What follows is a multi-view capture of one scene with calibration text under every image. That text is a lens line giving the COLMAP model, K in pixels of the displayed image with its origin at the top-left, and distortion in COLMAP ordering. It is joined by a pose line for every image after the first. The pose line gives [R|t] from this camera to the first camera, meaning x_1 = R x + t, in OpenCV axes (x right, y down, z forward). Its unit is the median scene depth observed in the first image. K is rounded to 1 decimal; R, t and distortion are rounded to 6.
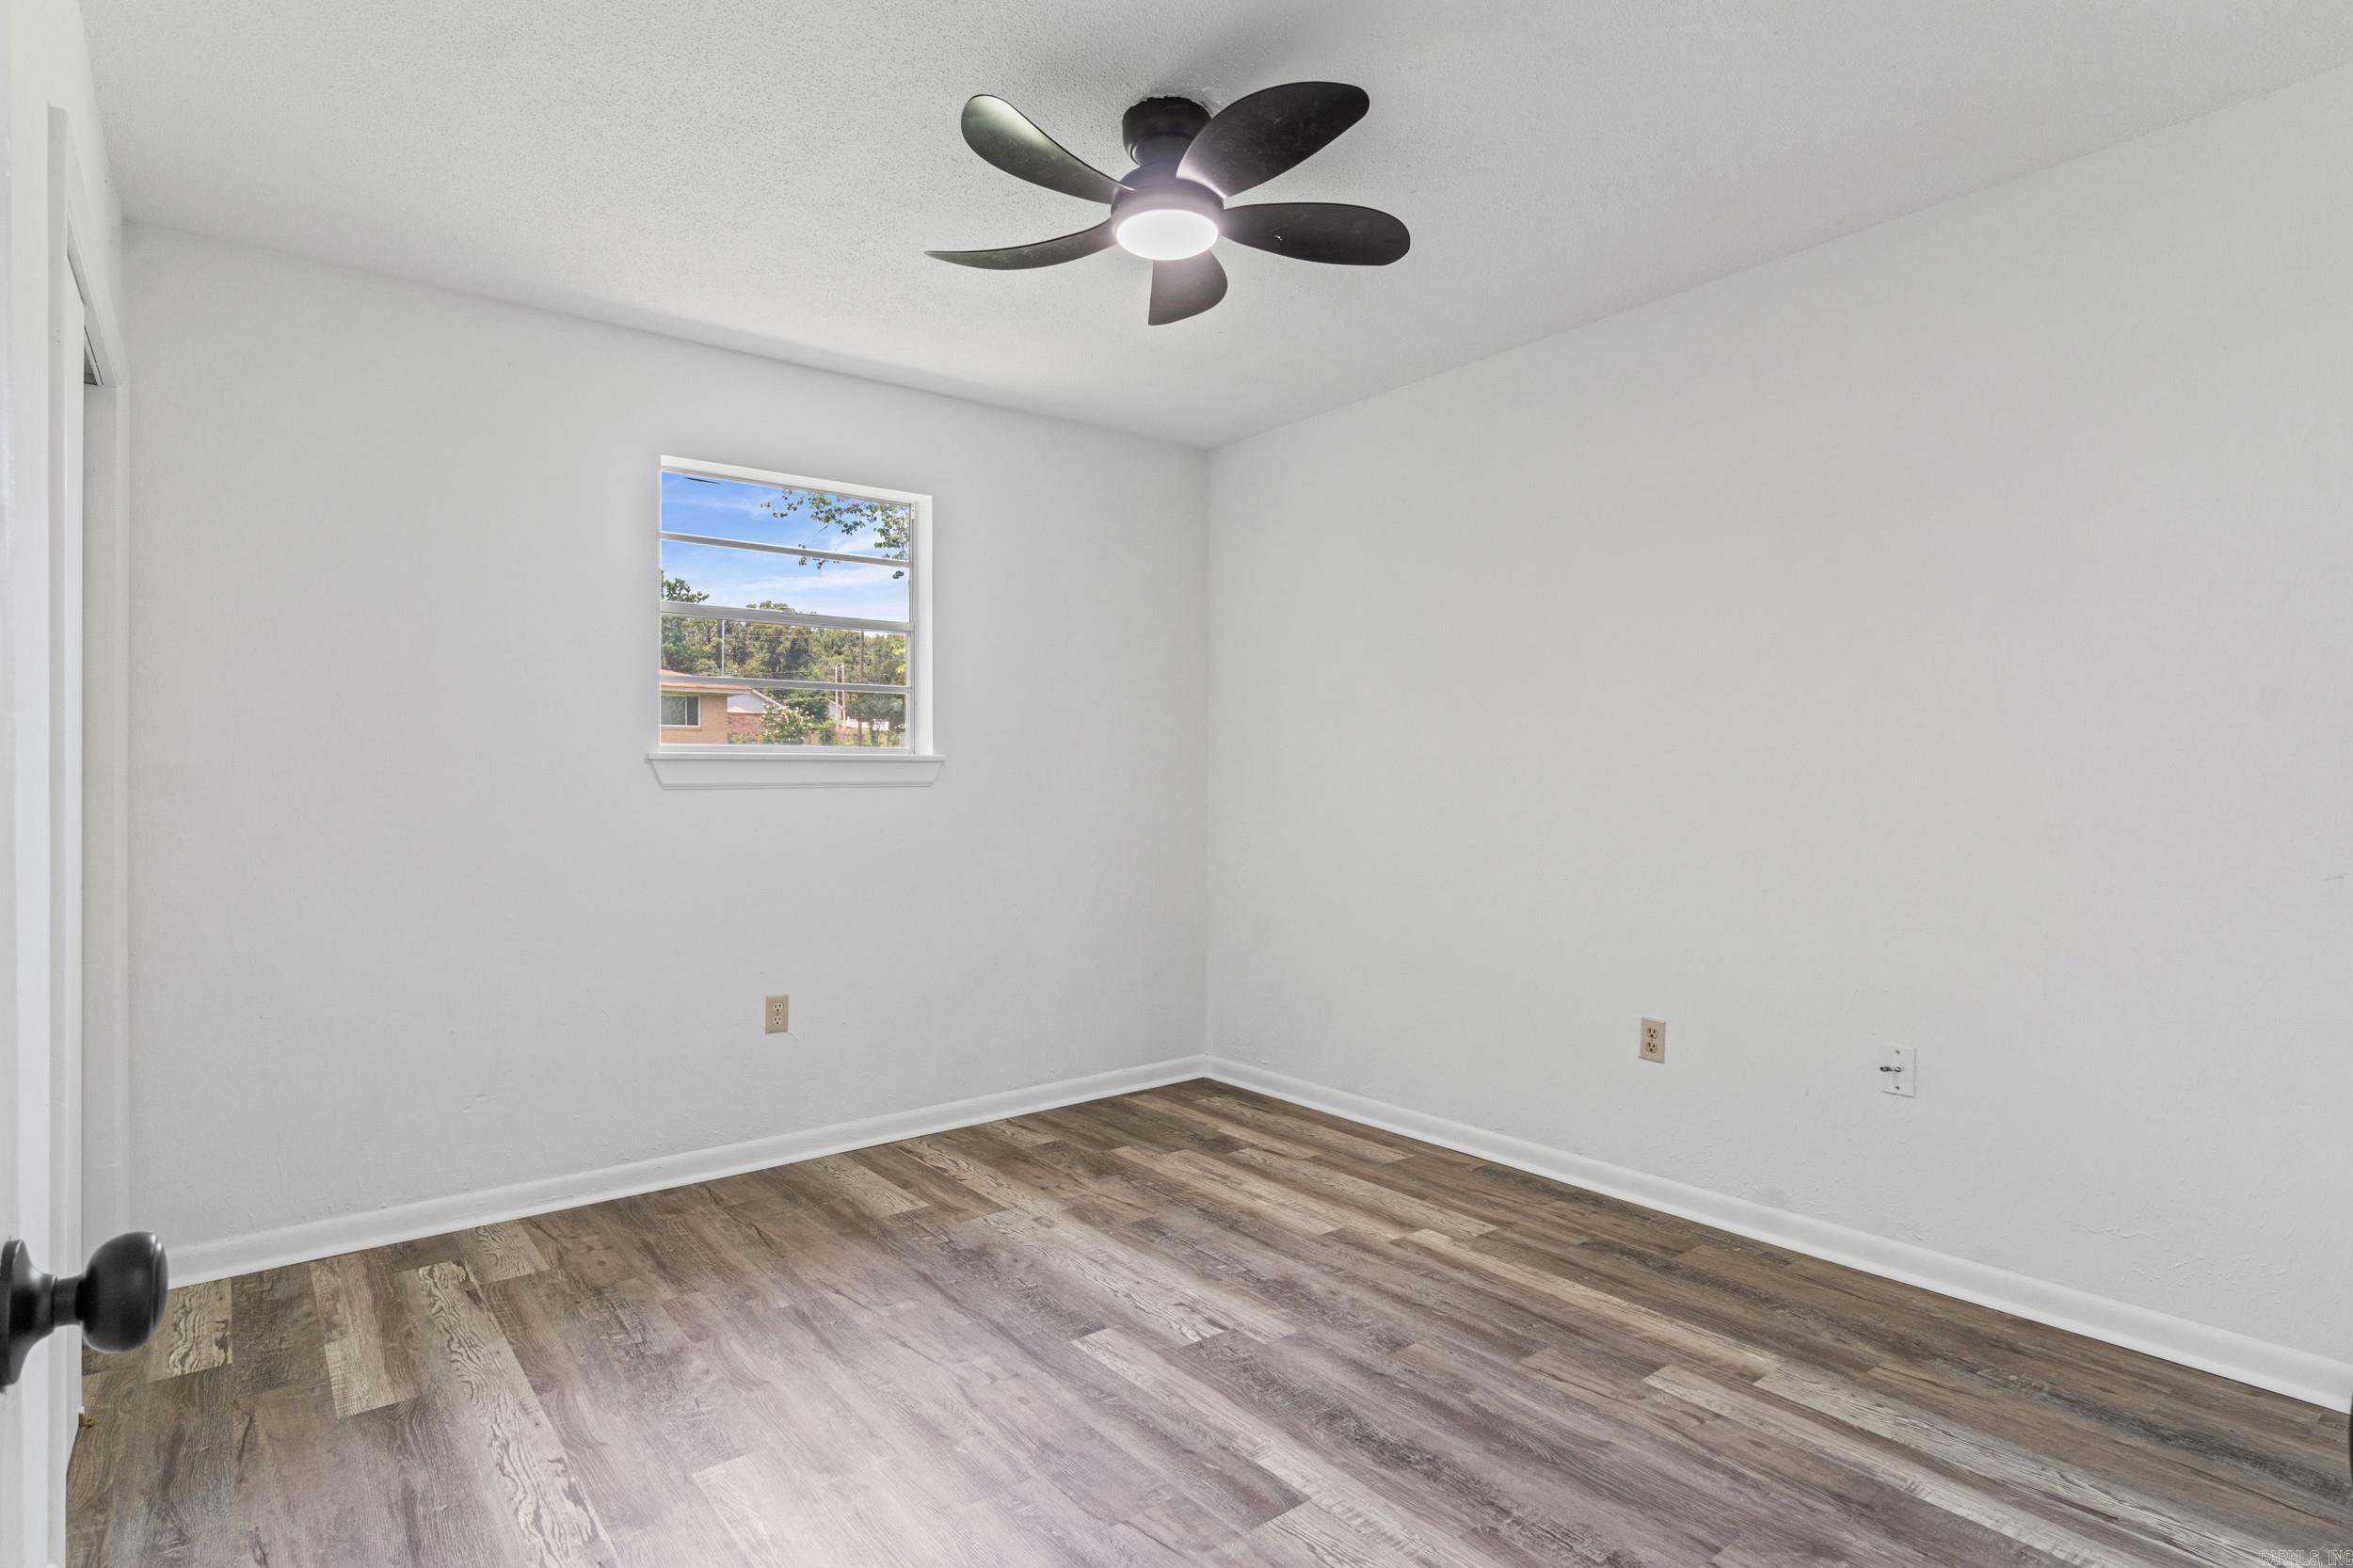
lens RADIAL K [[1172.0, 0, 1179.6], [0, 1172.0, 780.1], [0, 0, 1]] dist [-0.004633, 0.000562]
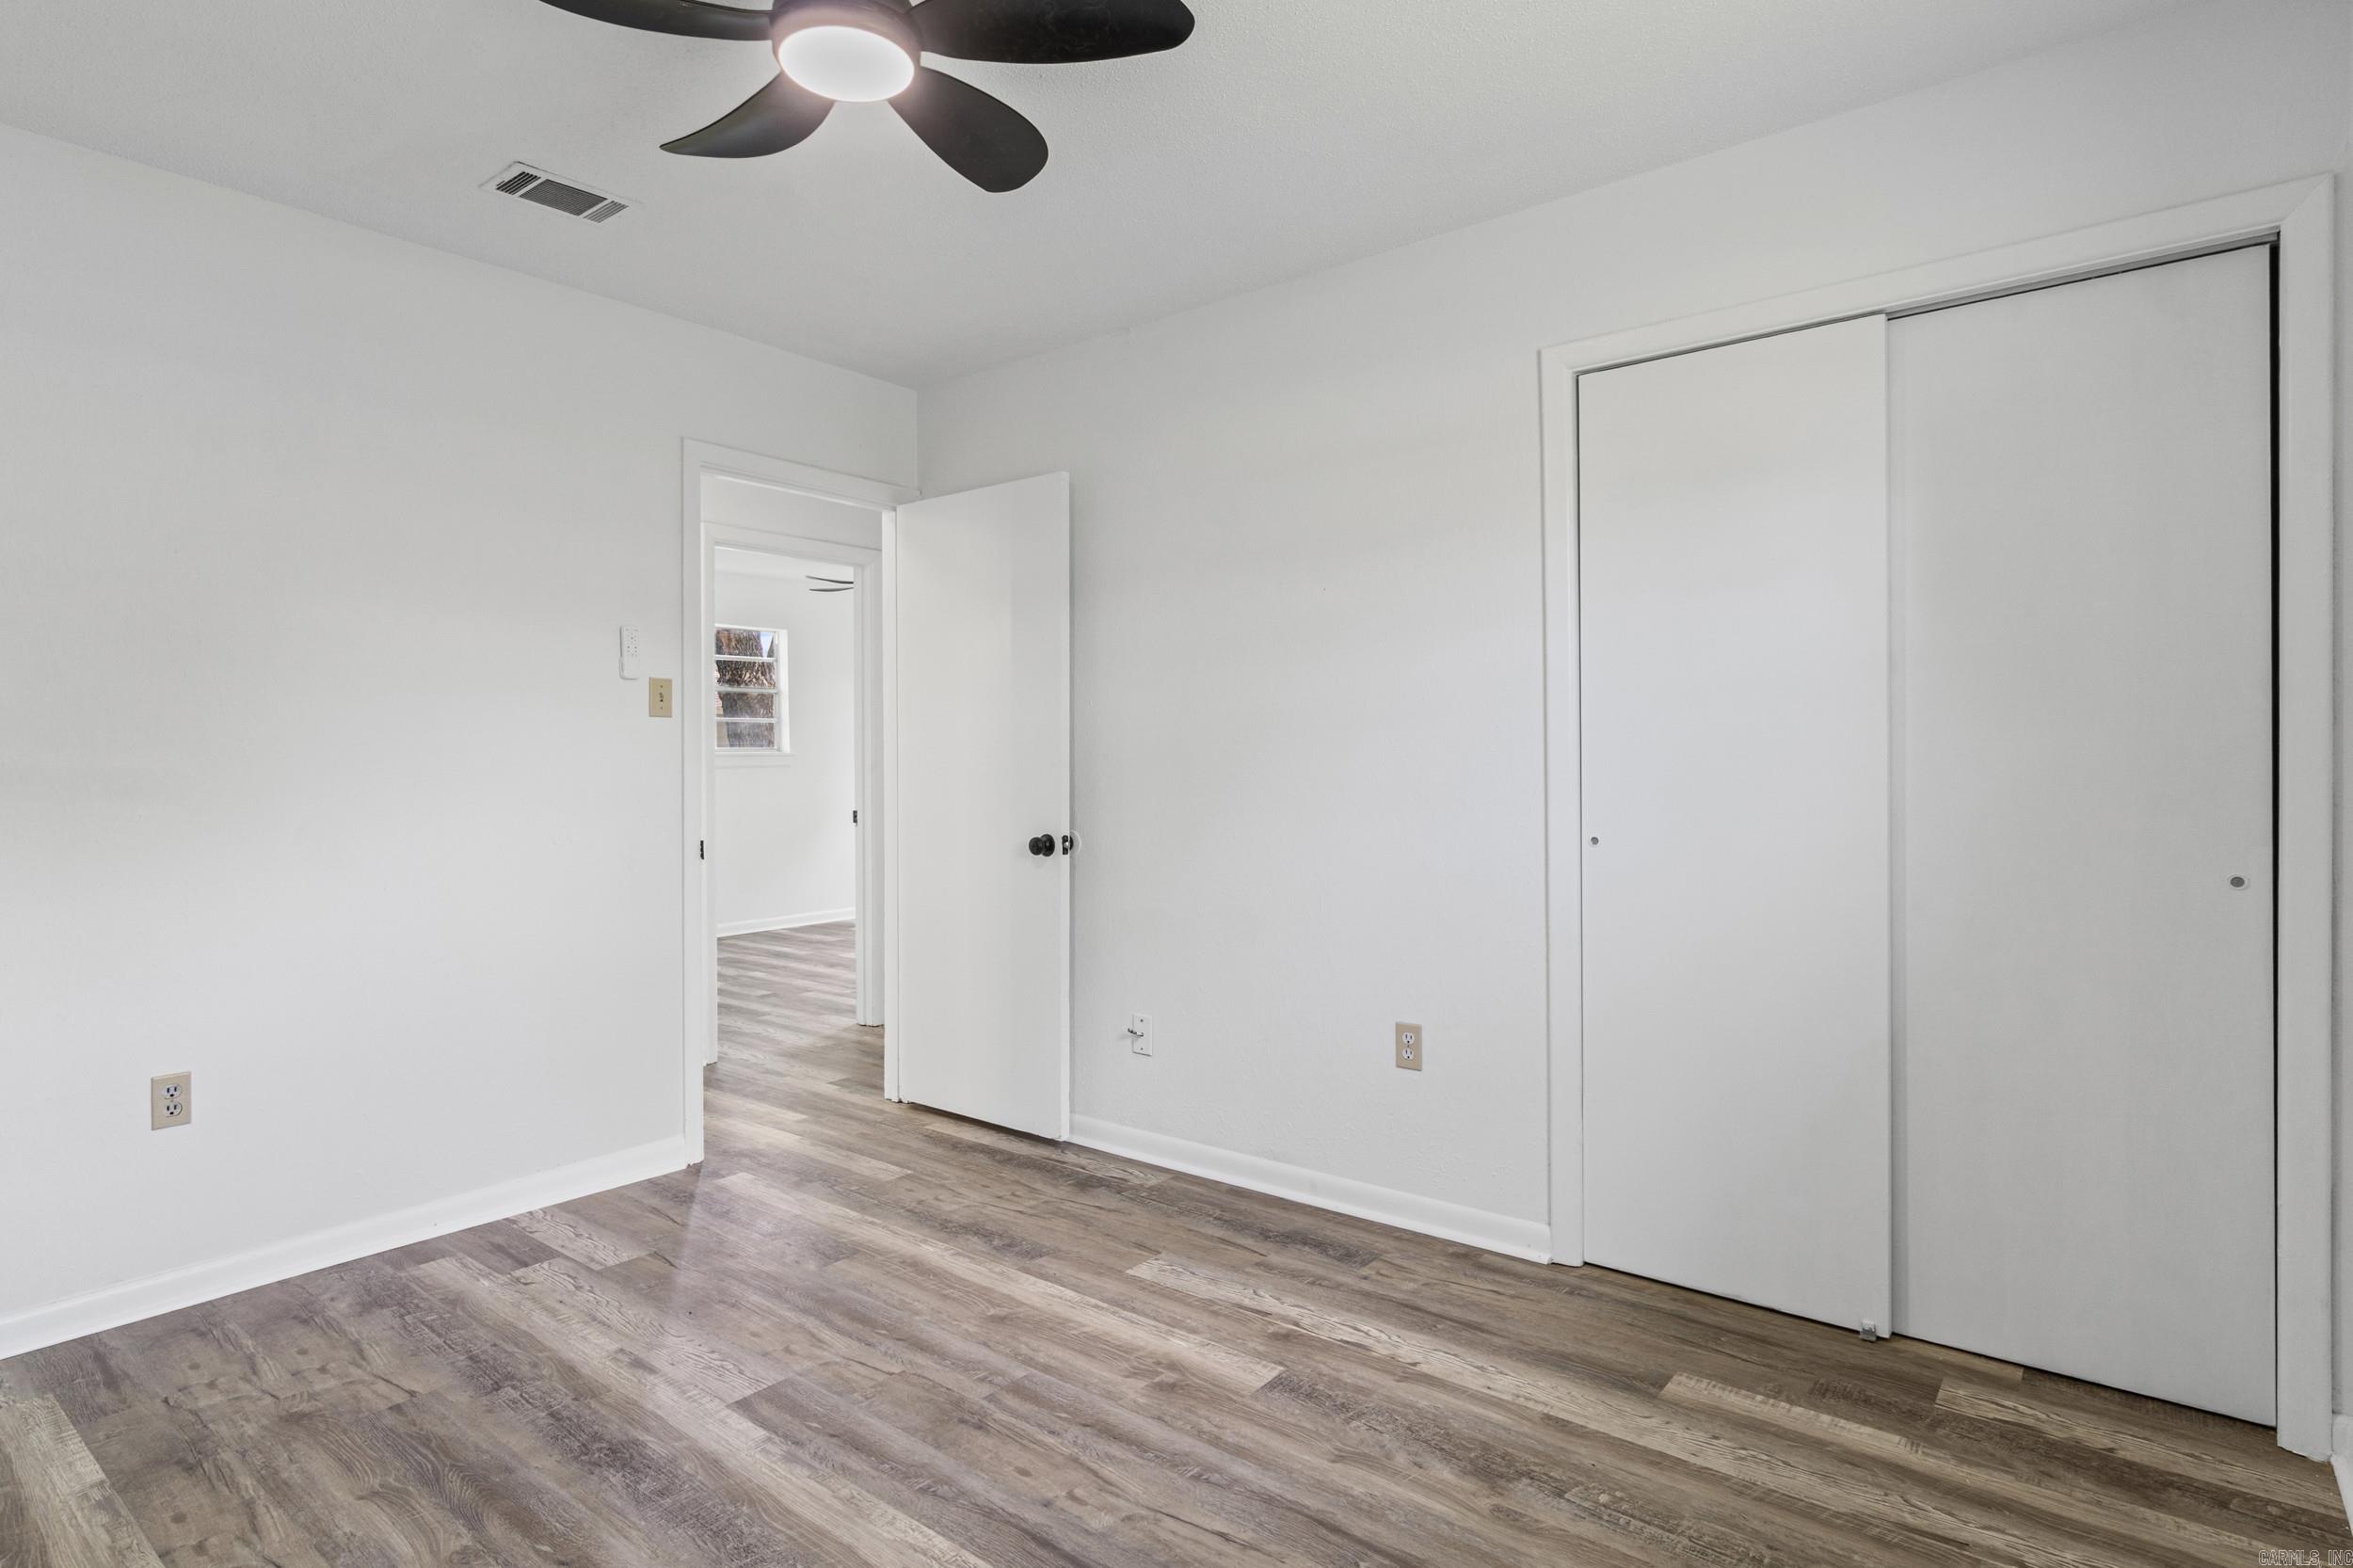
lens RADIAL K [[1172.0, 0, 1173.3], [0, 1172.0, 786.3], [0, 0, 1]] dist [-0.004633, 0.000562]
pose [[-0.970736, 0.019709, -0.239339, -0.044526], [0.014181, 0.999592, 0.024800, -0.008632], [0.239730, 0.020680, -0.970619, 1.979128]]
